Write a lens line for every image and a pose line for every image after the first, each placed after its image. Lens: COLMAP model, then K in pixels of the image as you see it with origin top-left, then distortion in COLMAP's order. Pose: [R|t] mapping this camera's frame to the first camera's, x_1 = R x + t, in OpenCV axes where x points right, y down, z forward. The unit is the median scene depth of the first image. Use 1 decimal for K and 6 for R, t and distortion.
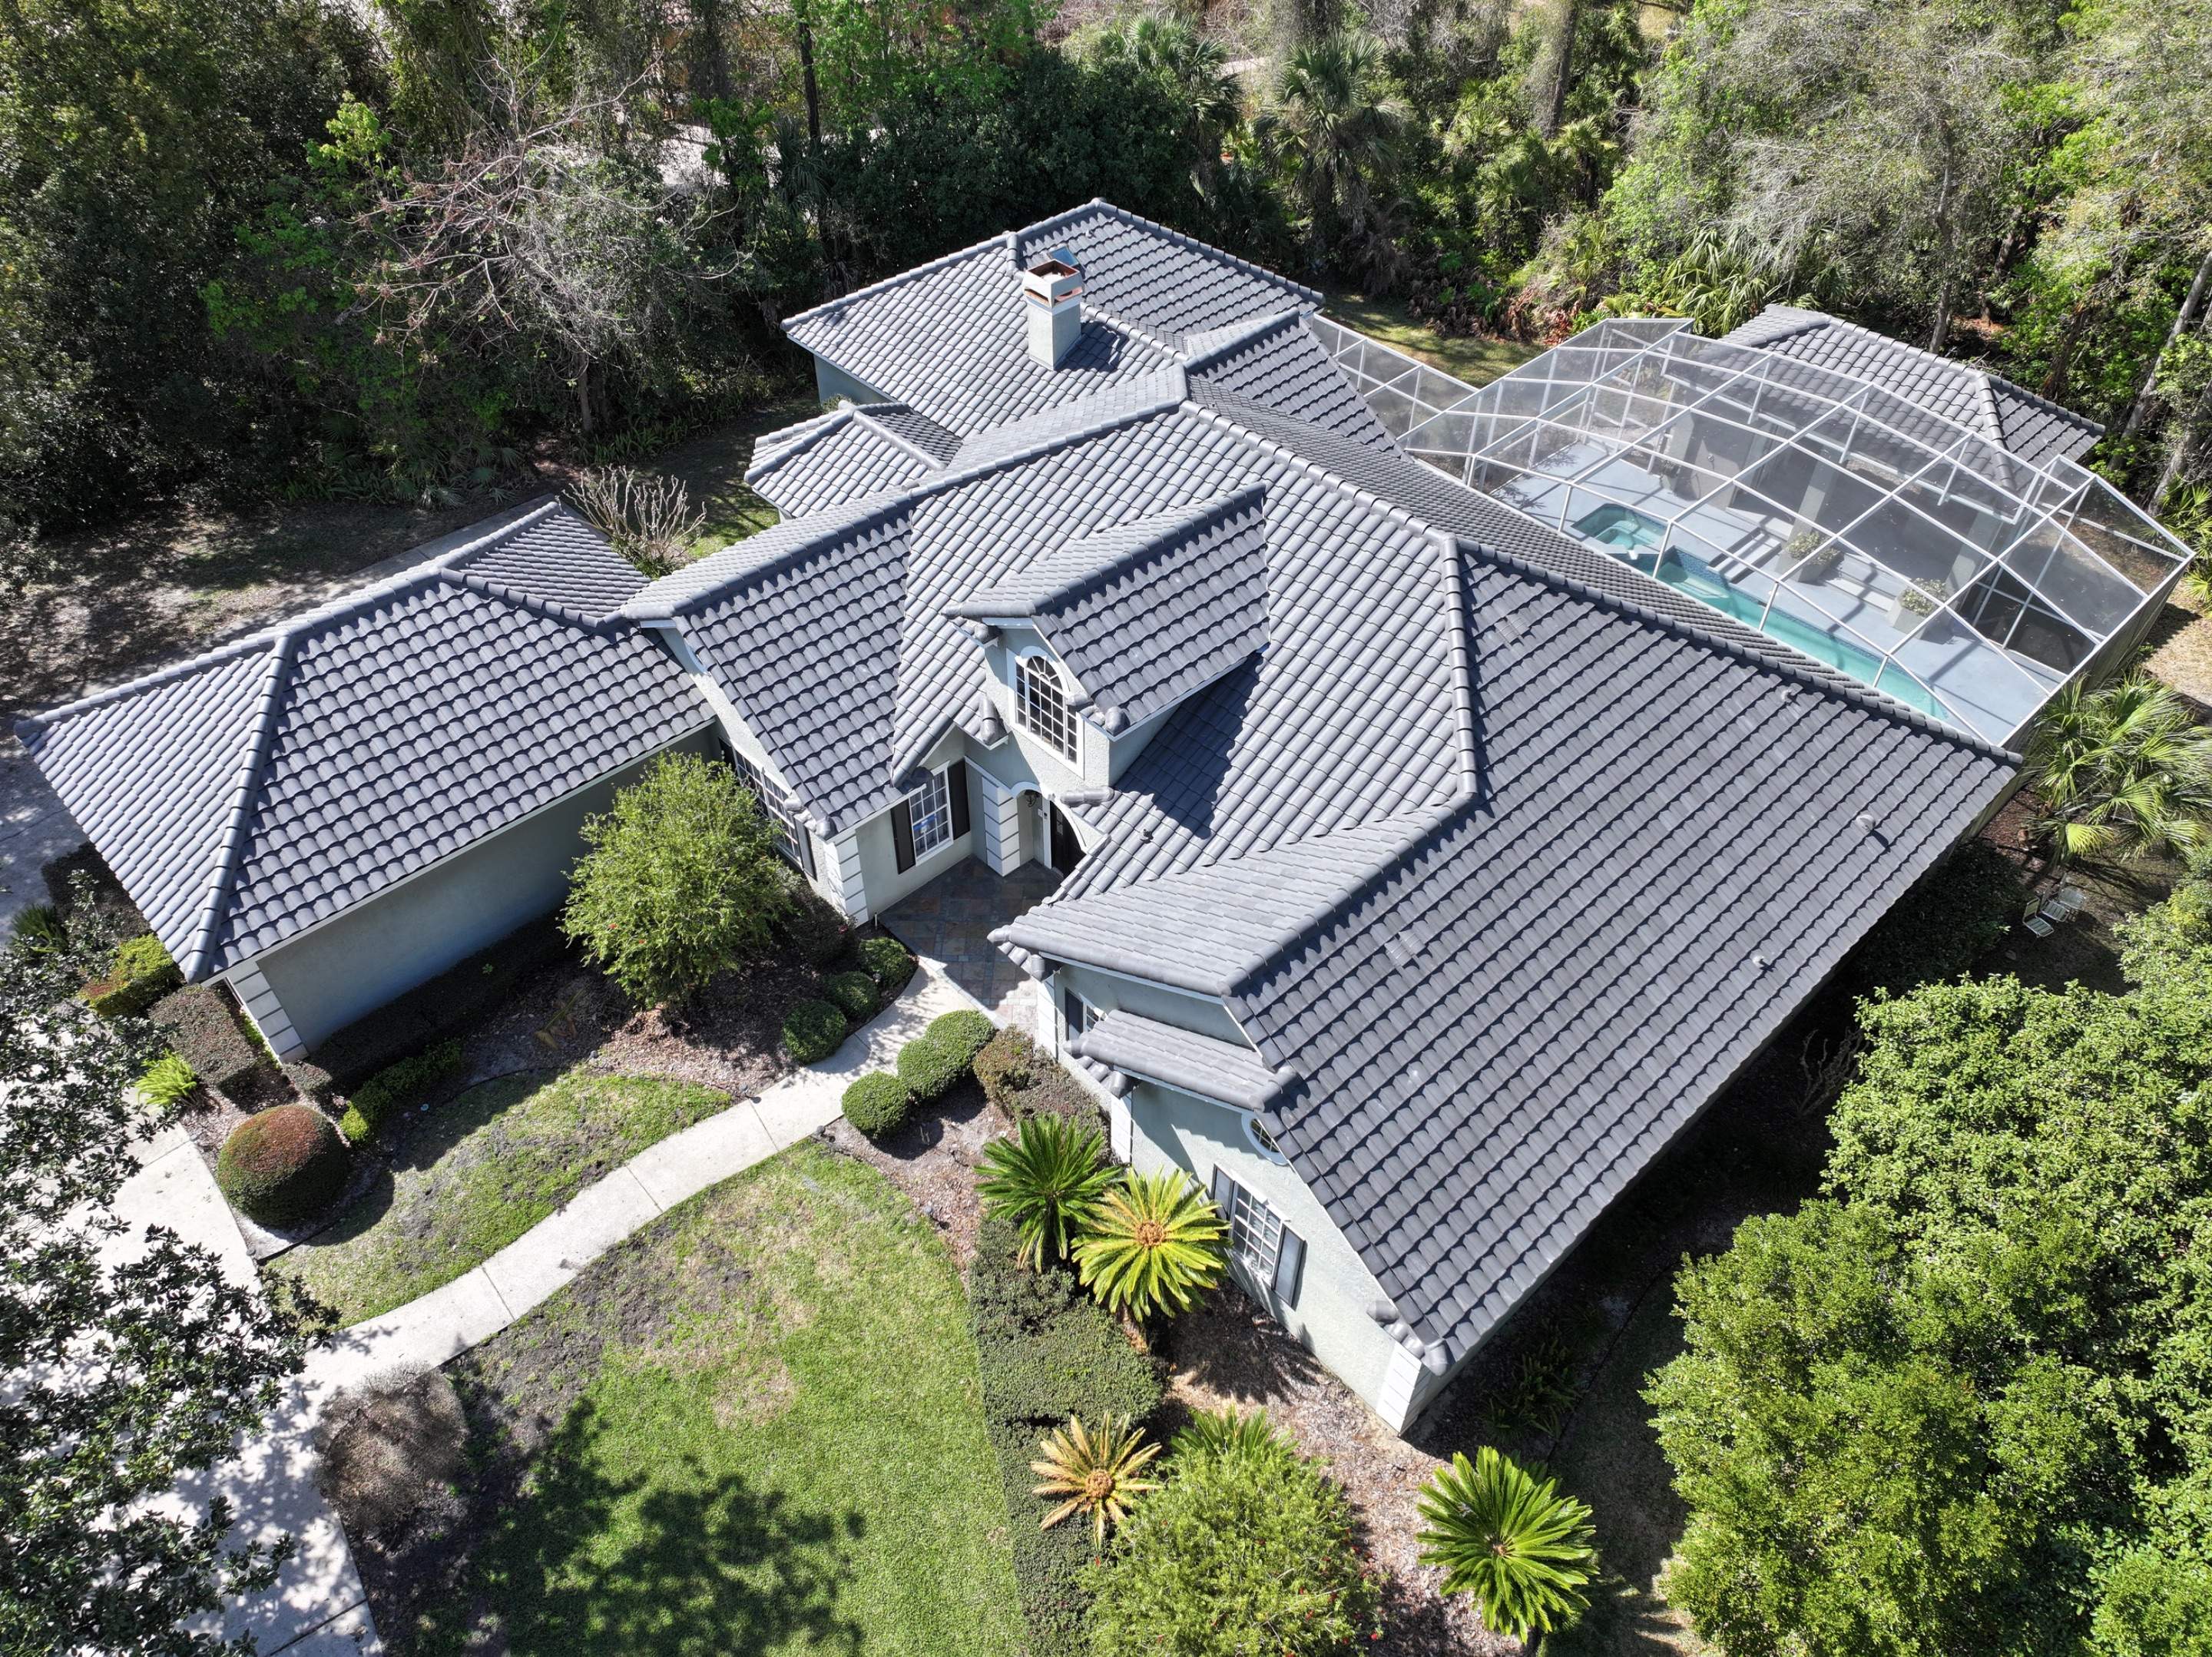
lens RADIAL K [[1490.9, 0, 1106.0], [0, 1490.9, 828.5], [0, 0, 1]] dist [0.010285, 0.000745]
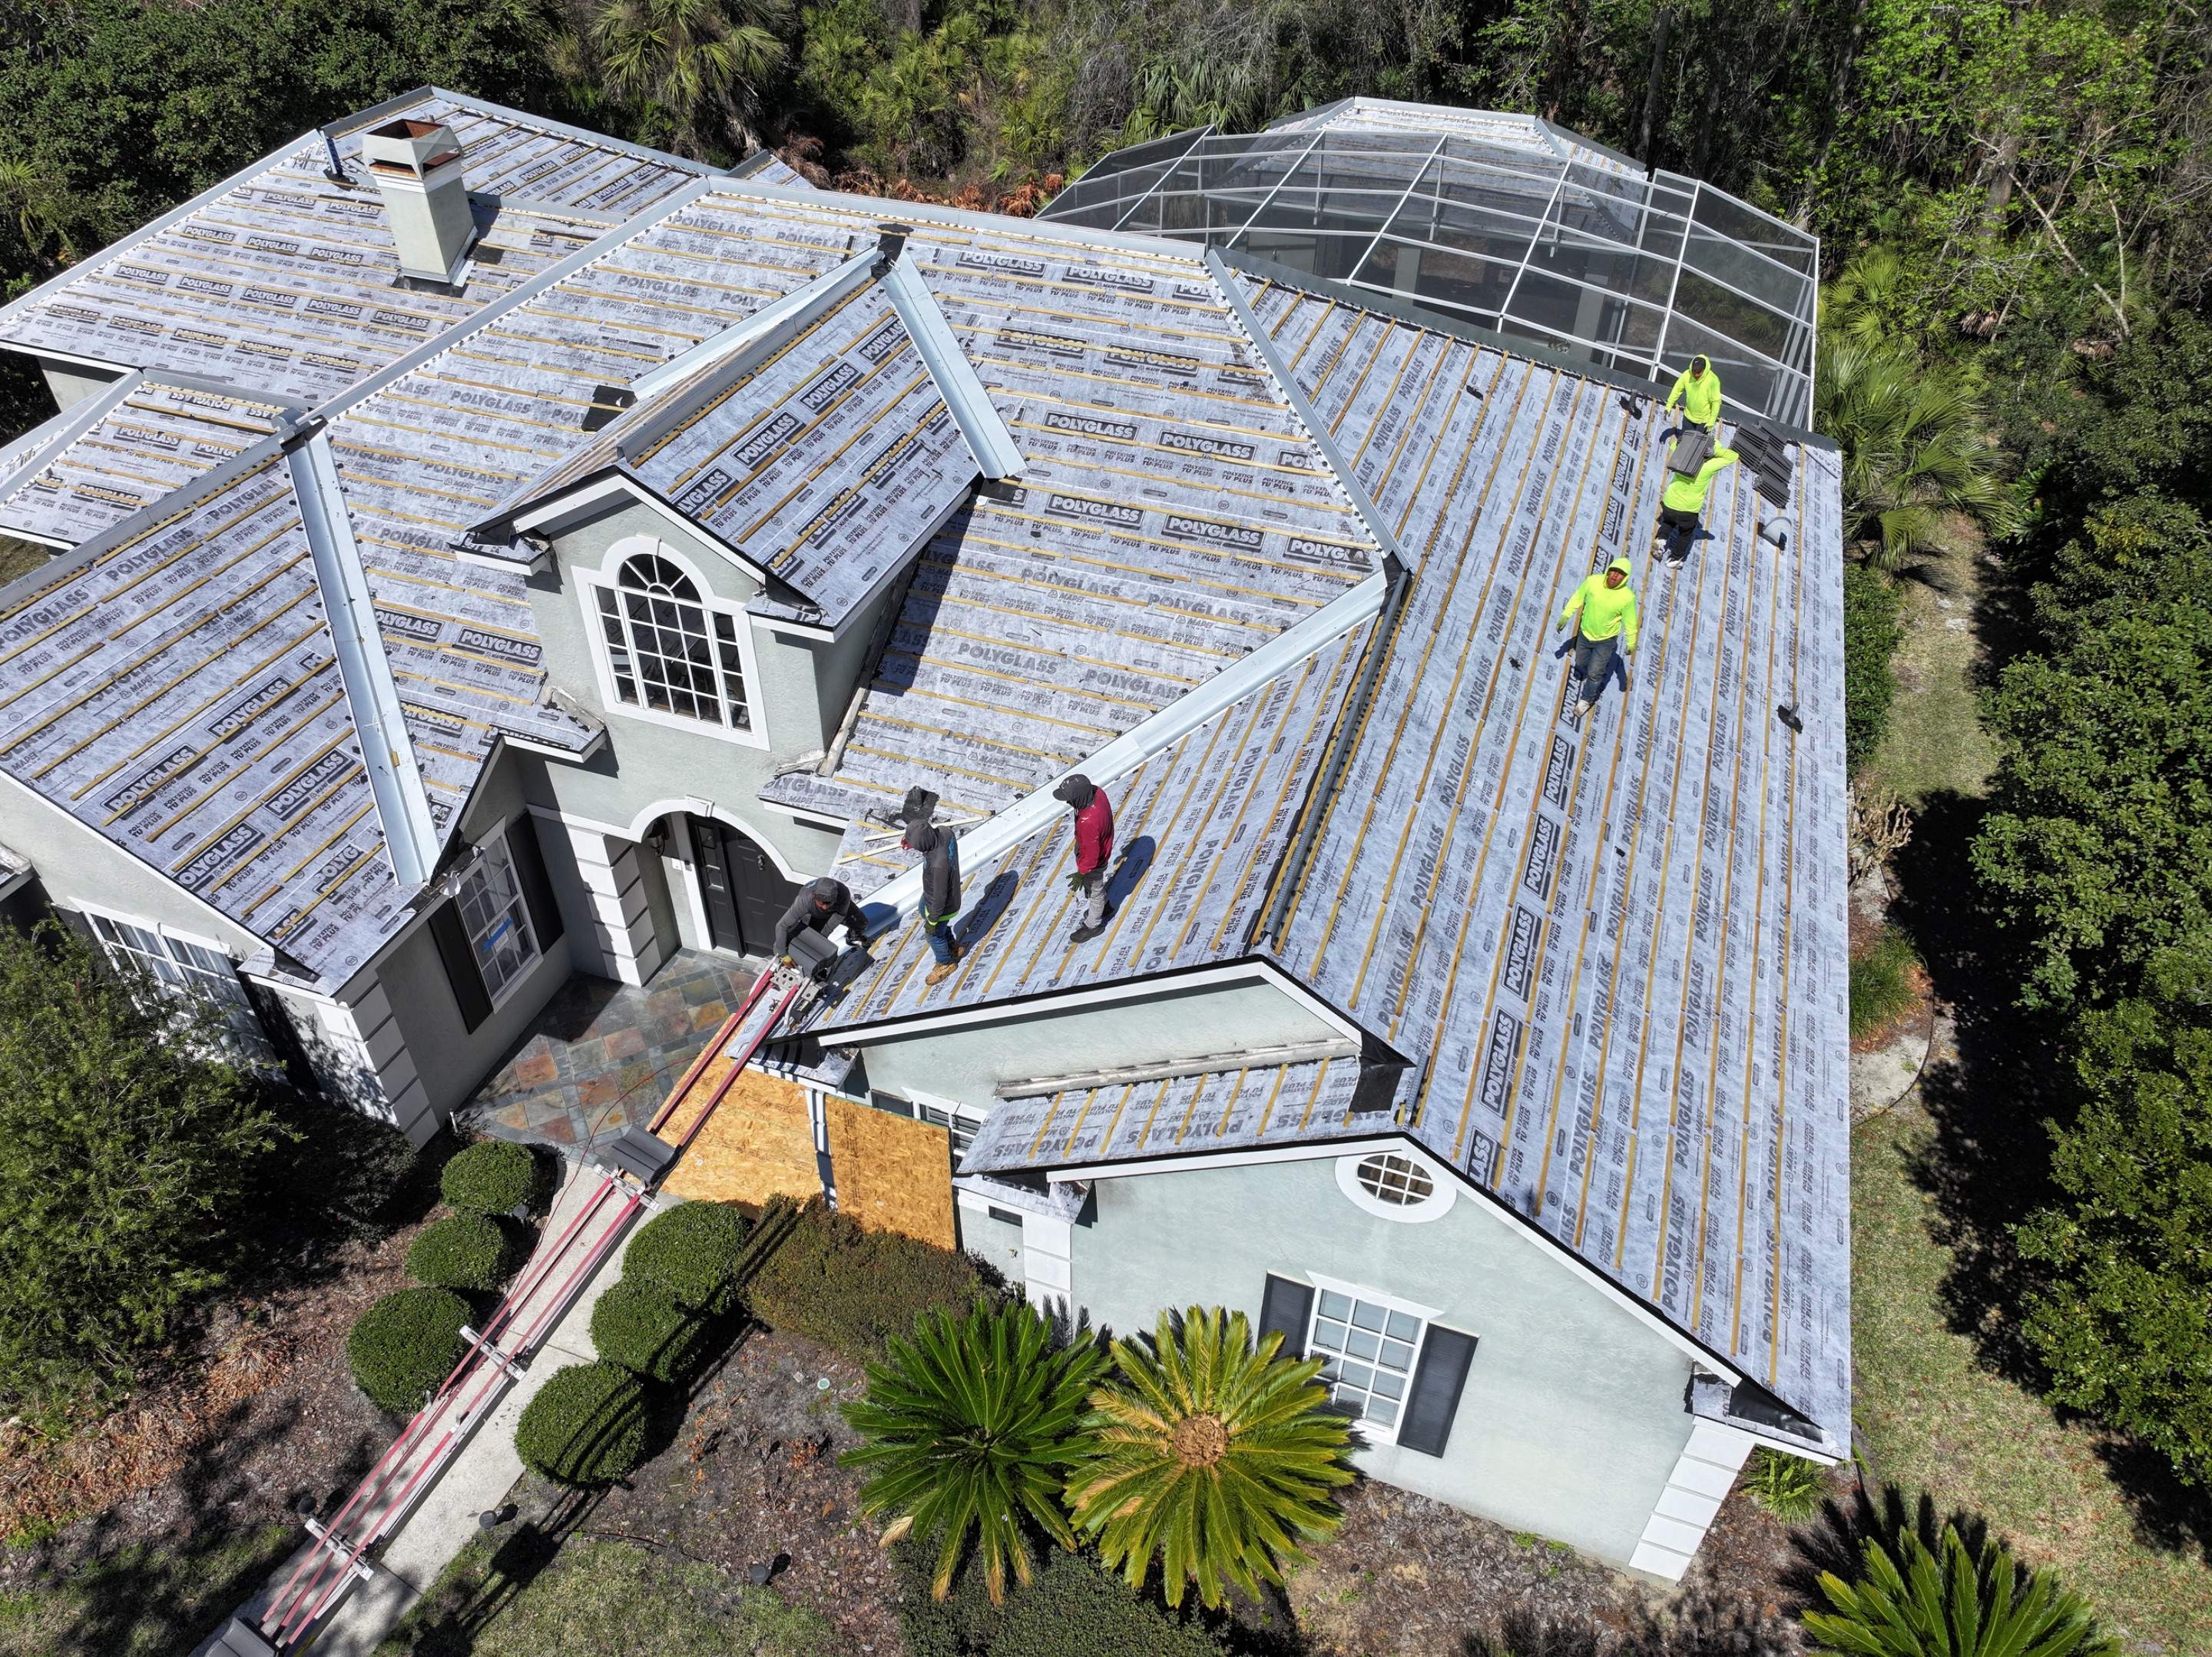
lens RADIAL K [[1490.9, 0, 1106.0], [0, 1490.9, 828.5], [0, 0, 1]] dist [0.010285, 0.000745]
pose [[0.888612, -0.286440, 0.358220, -0.114679], [0.313906, 0.949251, -0.019643, 0.048240], [-0.334414, 0.129903, 0.933431, 0.398862]]
